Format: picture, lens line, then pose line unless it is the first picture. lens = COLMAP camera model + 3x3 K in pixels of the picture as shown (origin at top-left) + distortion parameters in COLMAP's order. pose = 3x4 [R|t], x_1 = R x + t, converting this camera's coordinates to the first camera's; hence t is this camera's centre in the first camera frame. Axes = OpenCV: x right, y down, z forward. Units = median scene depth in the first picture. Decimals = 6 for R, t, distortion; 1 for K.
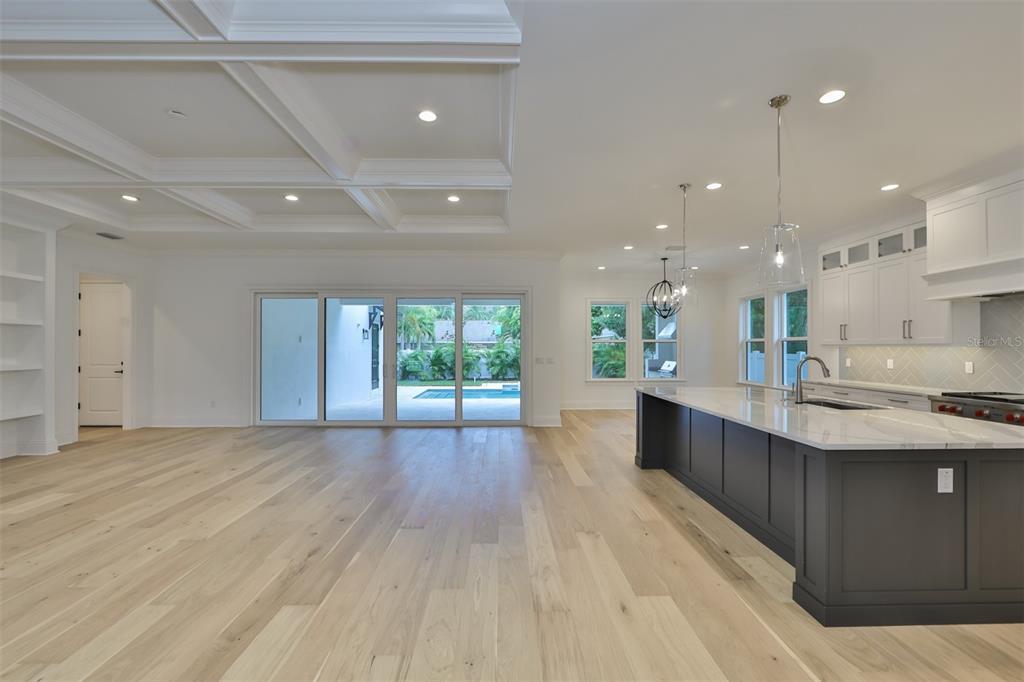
lens RADIAL K [[443.9, 0, 512.0], [0, 443.9, 341.0], [0, 0, 1]] dist [-0.009459, 0.000081]
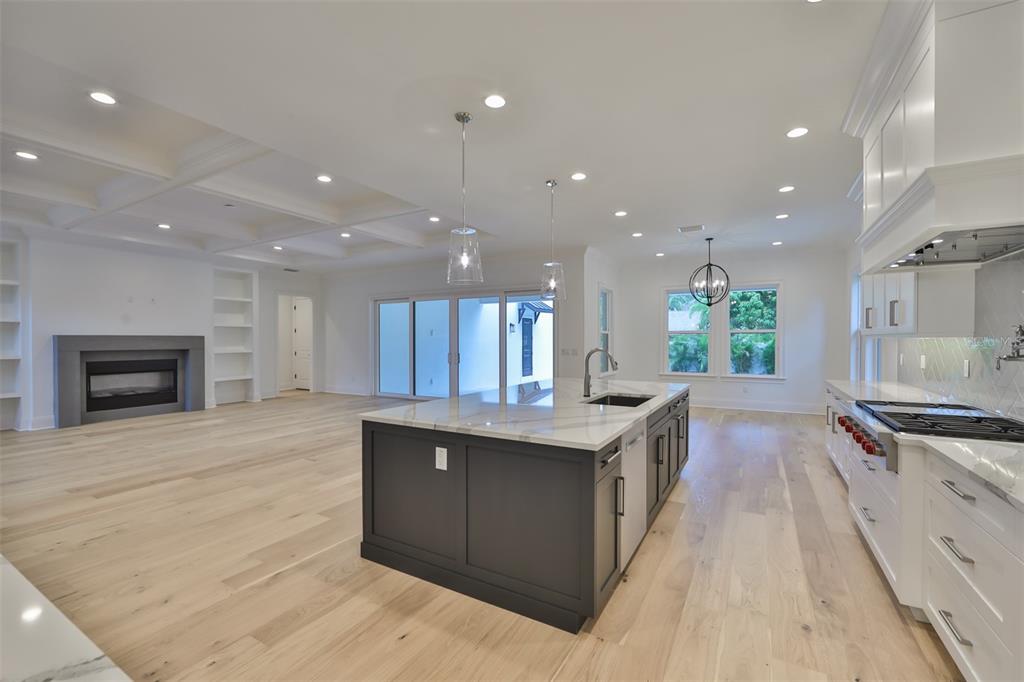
lens RADIAL K [[437.8, 0, 503.4], [0, 437.8, 342.8], [0, 0, 1]] dist [-0.010315, 0.000063]
pose [[0.851453, 0.002725, -0.524424, 0.702115], [0.009075, 0.999760, 0.019928, 0.001103], [0.524353, -0.021727, 0.851224, 0.059115]]
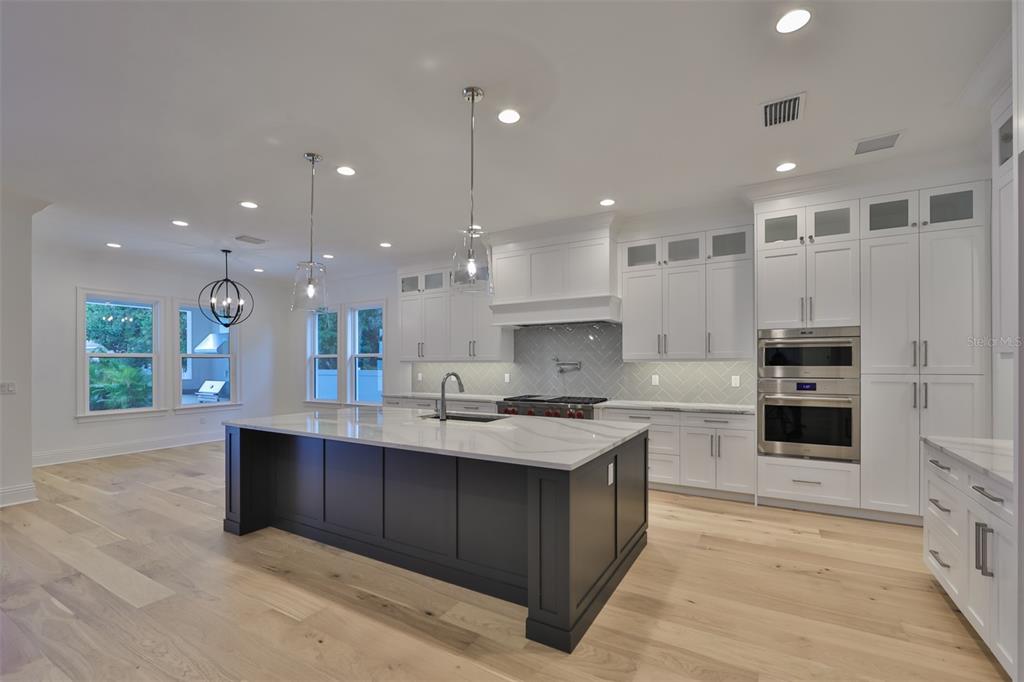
lens RADIAL K [[432.1, 0, 521.2], [0, 432.1, 362.4], [0, 0, 1]] dist [-0.009137, 0.000414]
pose [[0.515482, -0.001681, 0.856898, -0.060492], [-0.008245, 0.999942, 0.006922, 0.002913], [-0.856860, -0.010634, 0.515439, 0.248319]]
